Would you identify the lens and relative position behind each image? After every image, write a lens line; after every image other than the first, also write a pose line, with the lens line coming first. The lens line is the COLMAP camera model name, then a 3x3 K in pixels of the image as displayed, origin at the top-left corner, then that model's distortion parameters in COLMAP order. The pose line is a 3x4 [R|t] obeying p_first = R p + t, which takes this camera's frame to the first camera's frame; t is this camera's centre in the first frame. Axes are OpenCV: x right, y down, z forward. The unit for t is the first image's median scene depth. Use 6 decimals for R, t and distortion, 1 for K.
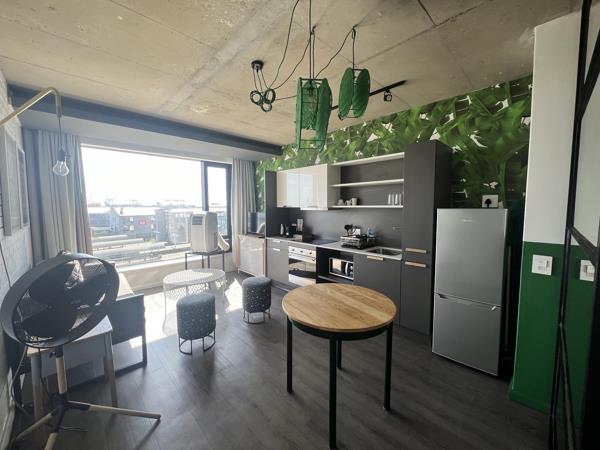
lens RADIAL K [[239.7, 0, 293.1], [0, 239.7, 223.2], [0, 0, 1]] dist [0.000660, 0.000109]
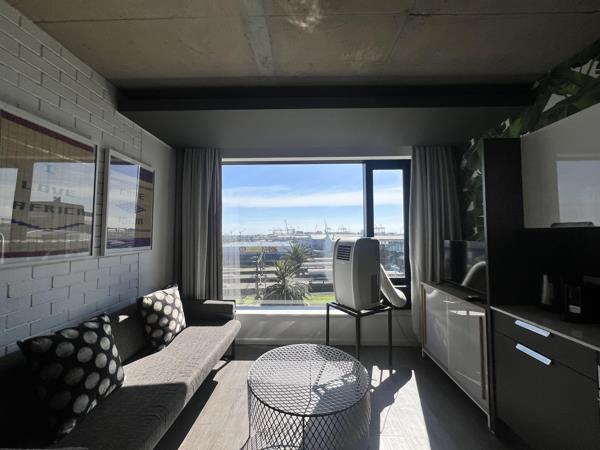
lens RADIAL K [[236.0, 0, 299.0], [0, 236.0, 223.6], [0, 0, 1]] dist [0.002950, -0.000356]
pose [[0.714226, -0.028904, -0.699318, -0.057554], [-0.050844, 0.994365, -0.093027, -0.018364], [0.698066, 0.101998, 0.708732, 0.459121]]
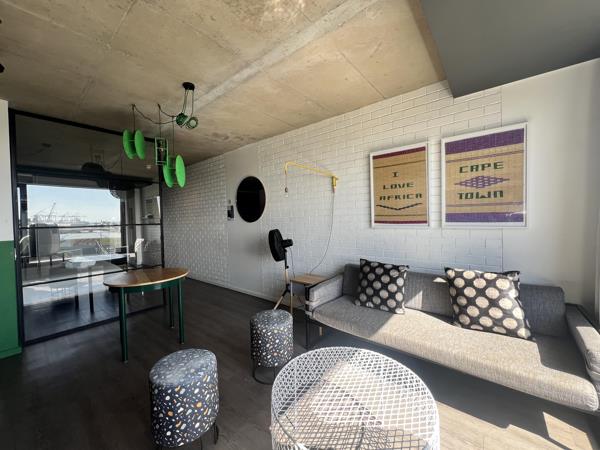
lens RADIAL K [[239.7, 0, 293.1], [0, 239.7, 223.2], [0, 0, 1]] dist [0.000660, 0.000109]
pose [[-0.991750, 0.025484, -0.125624, -0.199576], [0.013796, 0.995566, 0.093052, -0.044440], [0.127439, 0.090551, -0.987704, 0.962206]]
